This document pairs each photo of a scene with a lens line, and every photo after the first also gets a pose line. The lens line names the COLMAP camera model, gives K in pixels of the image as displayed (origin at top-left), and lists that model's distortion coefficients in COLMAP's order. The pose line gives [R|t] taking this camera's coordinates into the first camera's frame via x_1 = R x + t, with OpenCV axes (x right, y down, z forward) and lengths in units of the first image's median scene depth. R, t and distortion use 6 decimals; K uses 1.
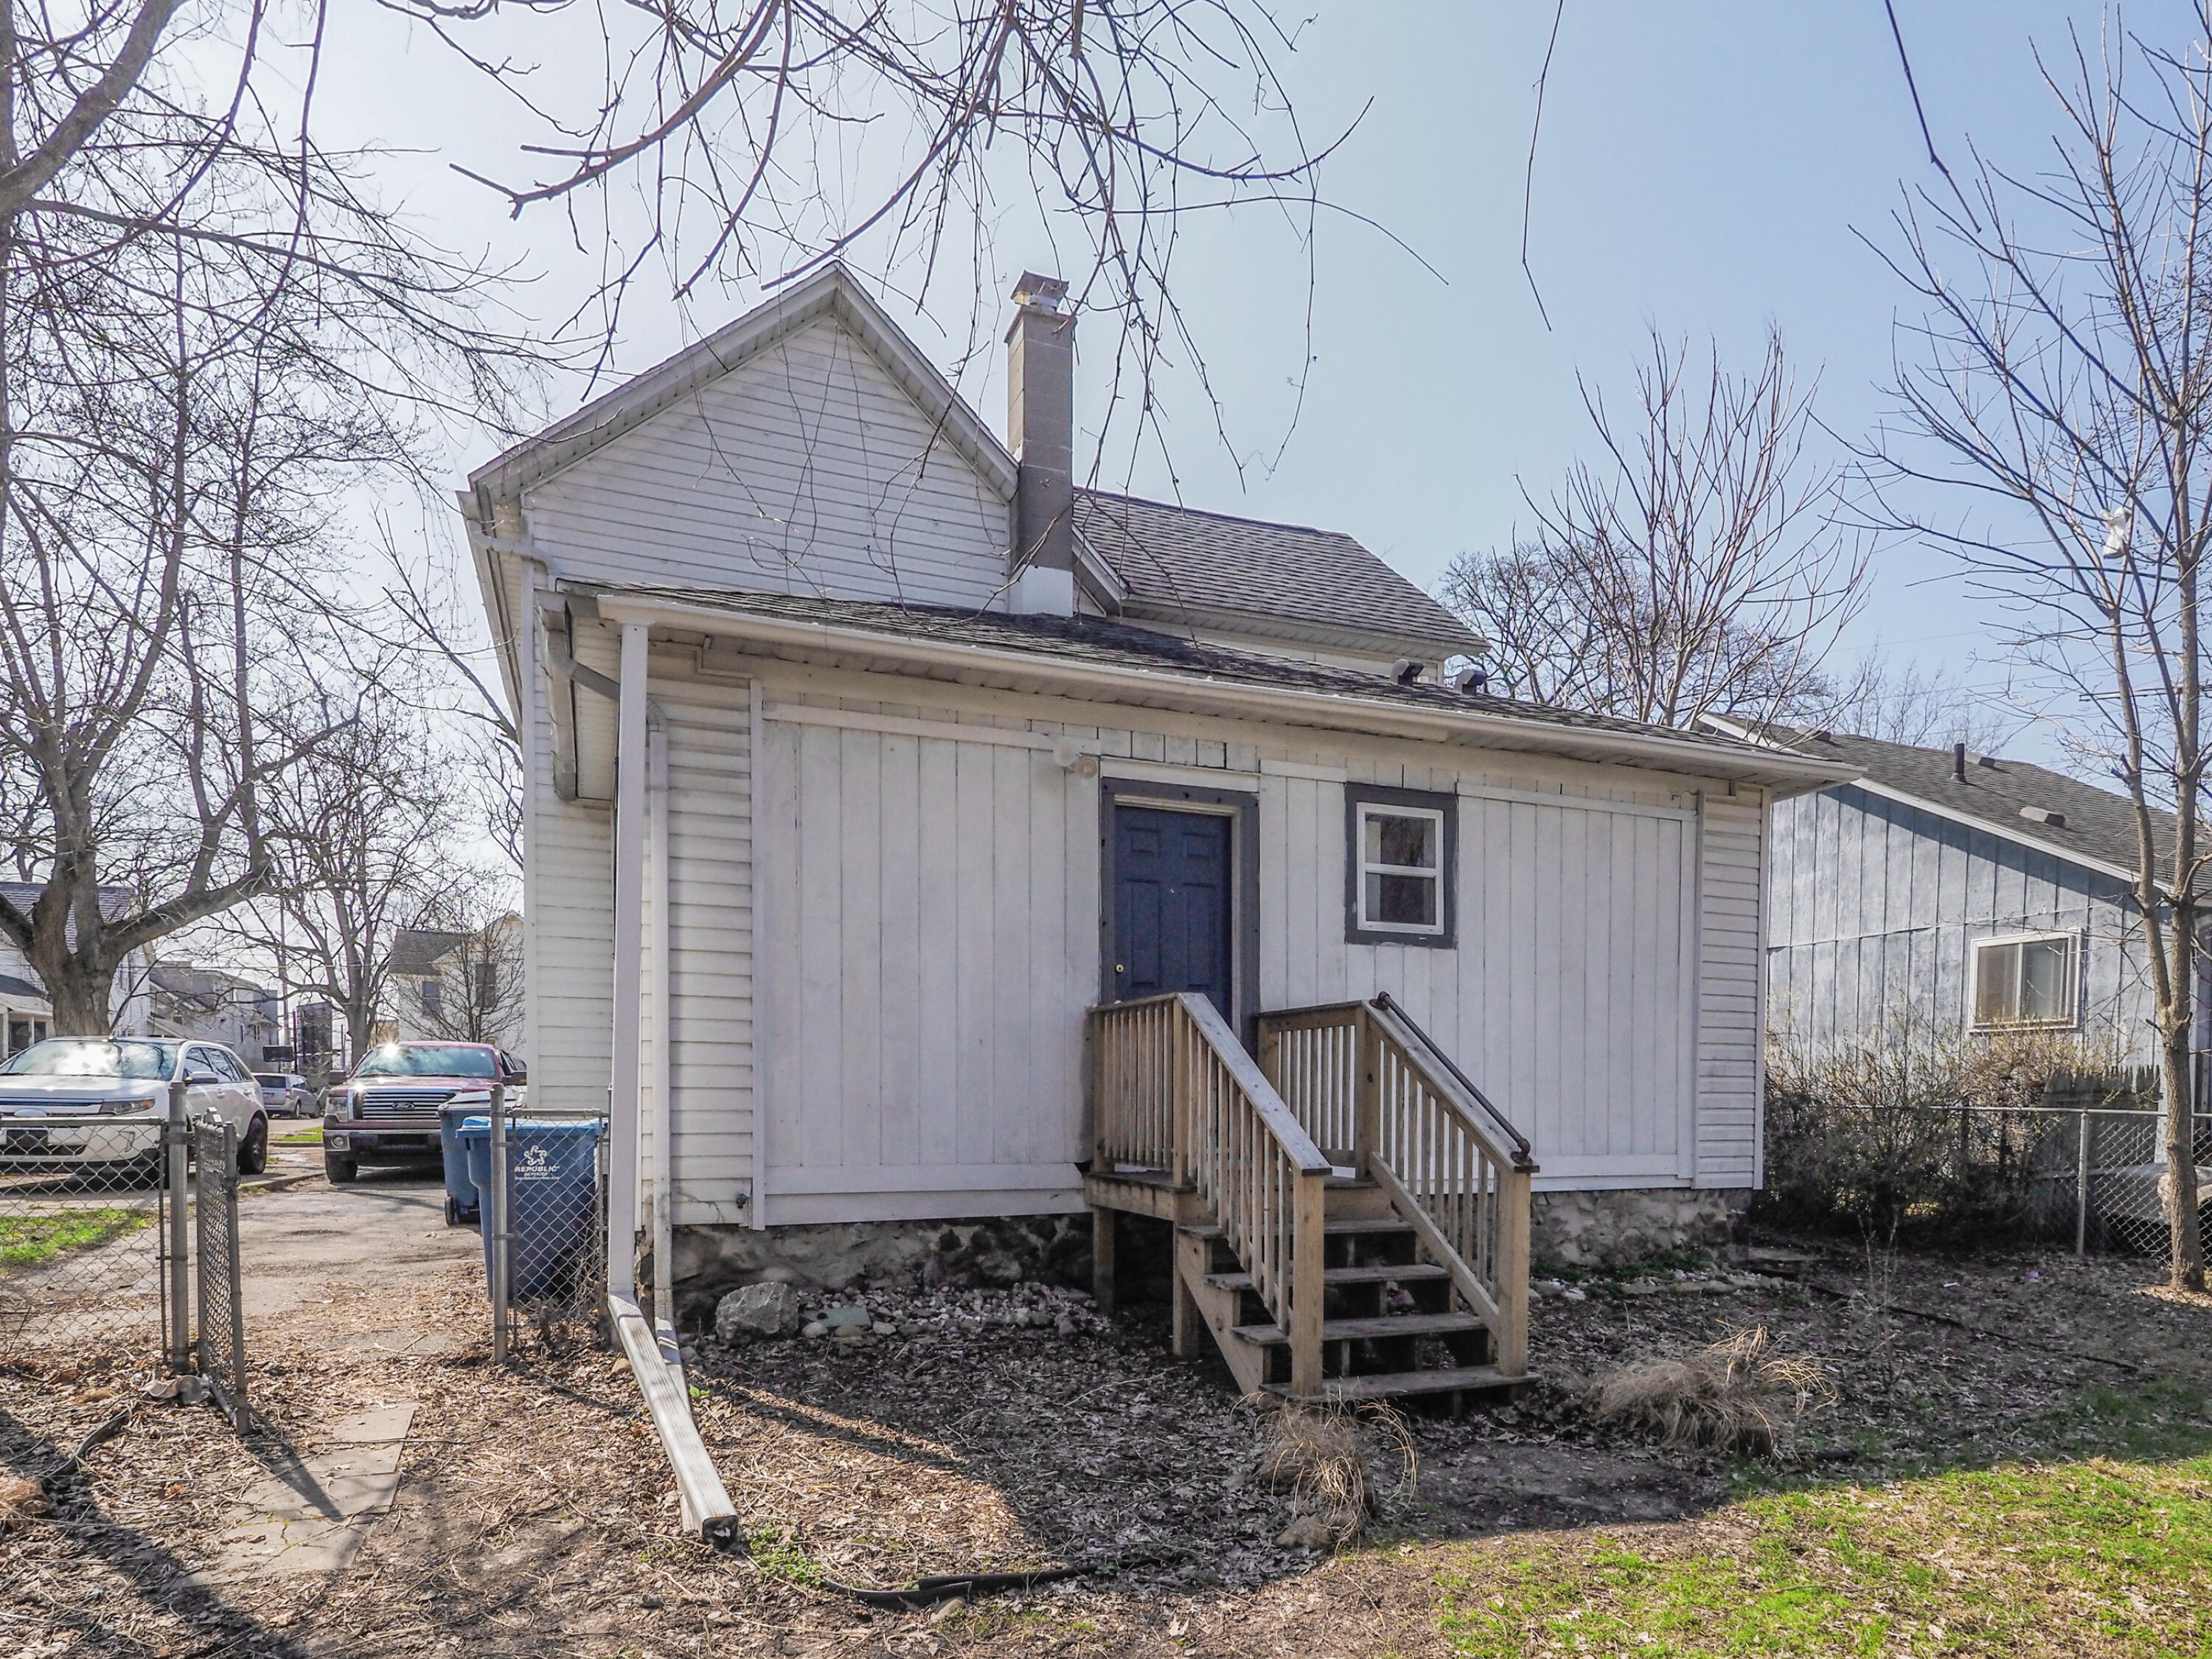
lens RADIAL K [[889.9, 0, 1106.0], [0, 889.9, 829.5], [0, 0, 1]] dist [0.000447, -0.000643]
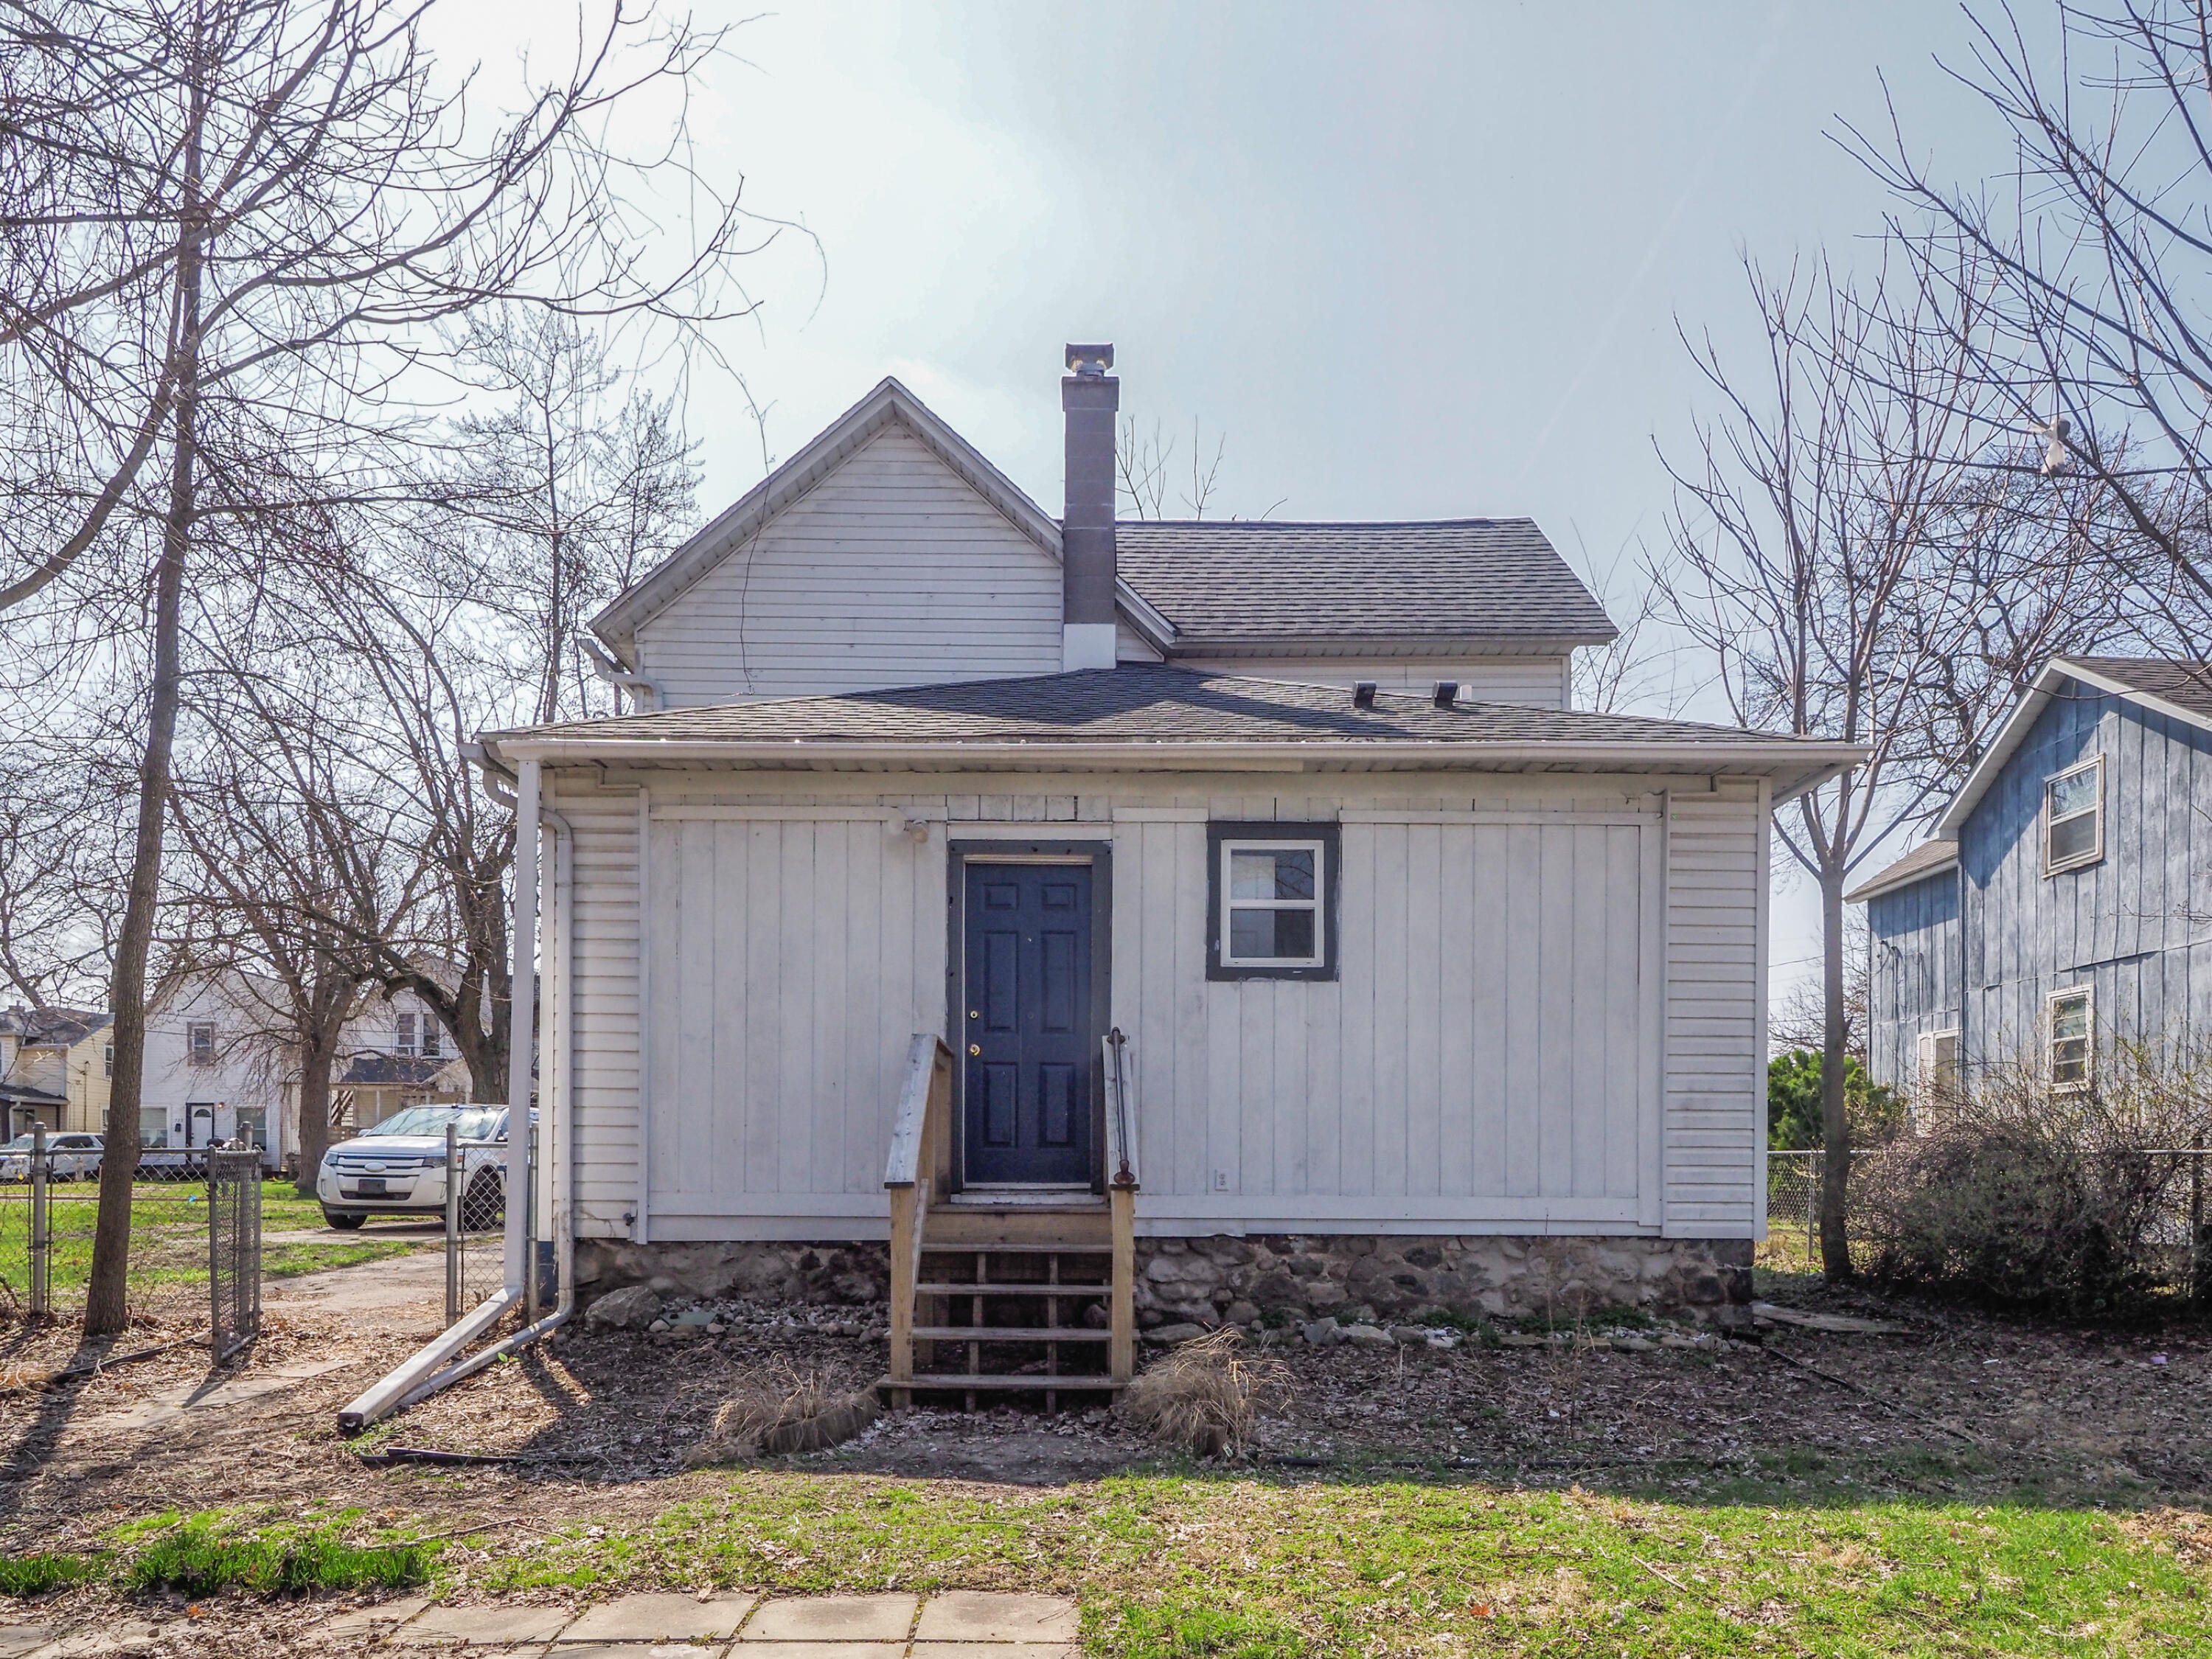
lens RADIAL K [[933.6, 0, 1106.0], [0, 933.6, 829.5], [0, 0, 1]] dist [-0.001223, 0.000135]
pose [[0.965112, -0.087881, -0.246647, 0.420387], [0.076476, 0.995528, -0.055464, 0.006069], [0.250418, 0.034667, 0.967517, -0.062776]]
